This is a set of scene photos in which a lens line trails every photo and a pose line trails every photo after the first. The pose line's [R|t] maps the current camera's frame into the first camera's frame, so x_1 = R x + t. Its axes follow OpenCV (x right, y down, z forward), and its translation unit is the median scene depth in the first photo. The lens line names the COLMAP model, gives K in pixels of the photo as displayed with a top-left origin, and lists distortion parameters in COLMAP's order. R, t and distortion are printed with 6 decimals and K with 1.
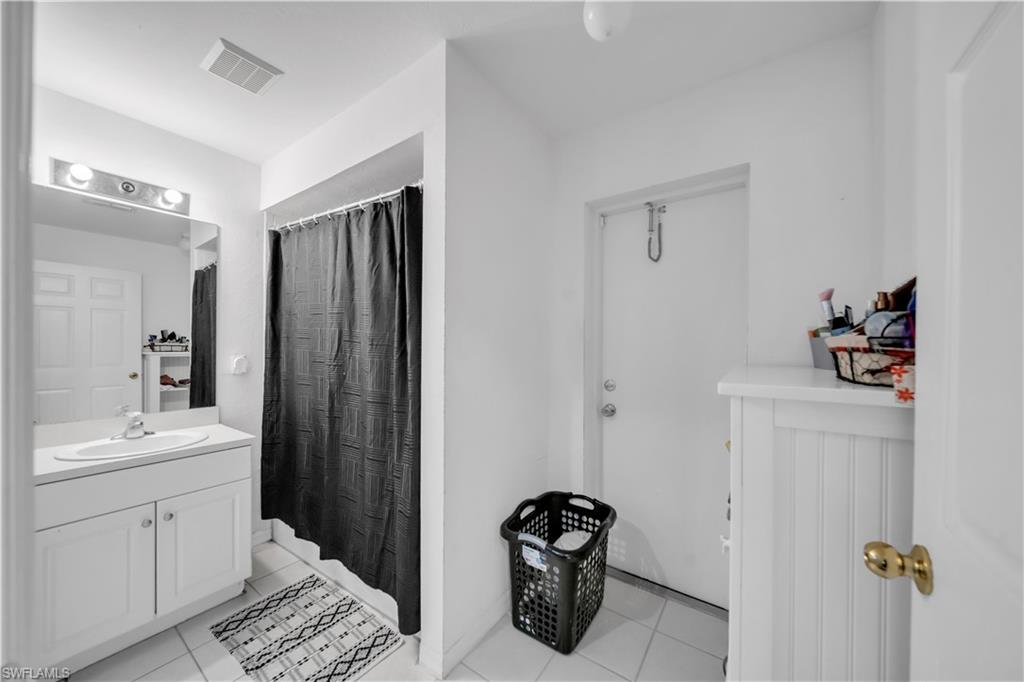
lens RADIAL K [[353.6, 0, 511.9], [0, 353.6, 346.4], [0, 0, 1]] dist [-0.000252, -0.000728]
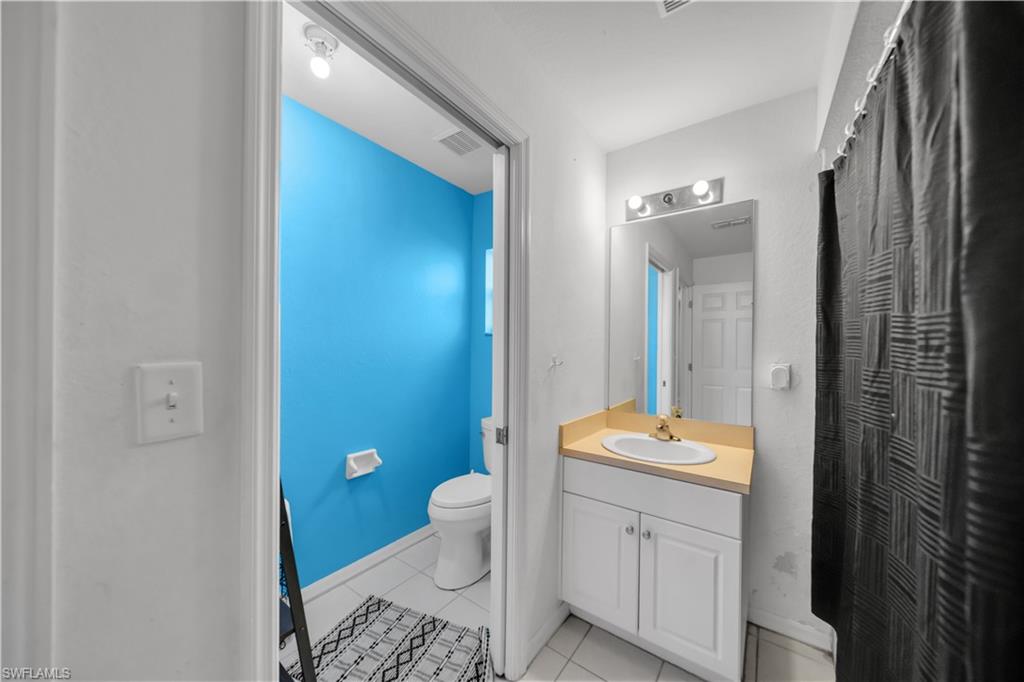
lens RADIAL K [[353.6, 0, 511.9], [0, 353.6, 346.4], [0, 0, 1]] dist [-0.000252, -0.000728]
pose [[-0.016193, -0.007661, -0.999840, -0.033199], [-0.012670, 0.999892, -0.007456, 0.000879], [0.999789, 0.012547, -0.016288, 0.539415]]
